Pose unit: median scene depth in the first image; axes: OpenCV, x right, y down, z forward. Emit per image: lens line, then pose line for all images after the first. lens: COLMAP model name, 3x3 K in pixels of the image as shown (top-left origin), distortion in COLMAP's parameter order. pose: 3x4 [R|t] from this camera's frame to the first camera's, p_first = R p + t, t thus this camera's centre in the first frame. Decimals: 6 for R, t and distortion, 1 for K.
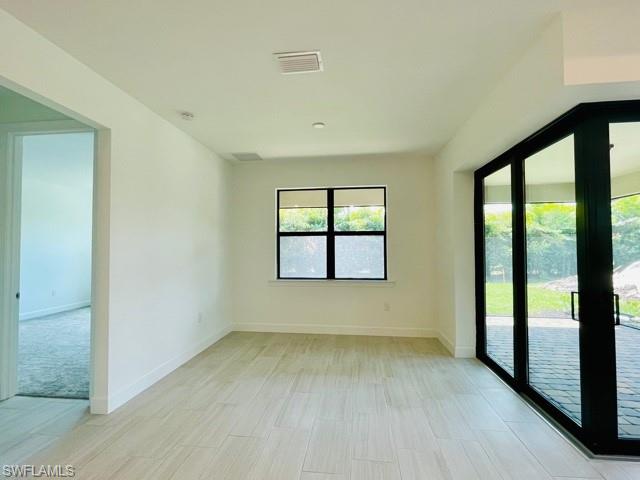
lens RADIAL K [[309.3, 0, 317.8], [0, 309.3, 238.6], [0, 0, 1]] dist [0.000213, -0.000150]
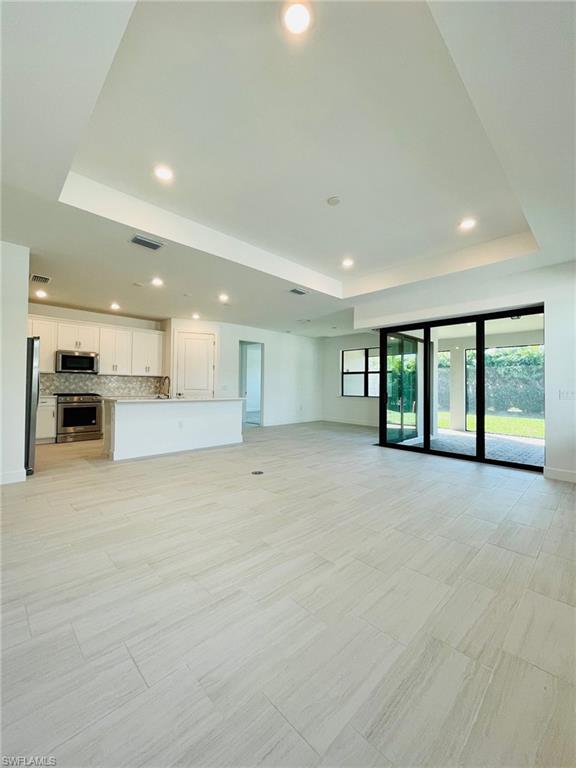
lens RADIAL K [[310.5, 0, 286.9], [0, 310.5, 380.6], [0, 0, 1]] dist [0.000573, 0.000117]
pose [[0.778636, 0.002025, -0.627472, 0.853591], [0.003789, 0.999961, 0.007928, 0.015714], [0.627464, -0.008550, 0.778599, -0.772647]]
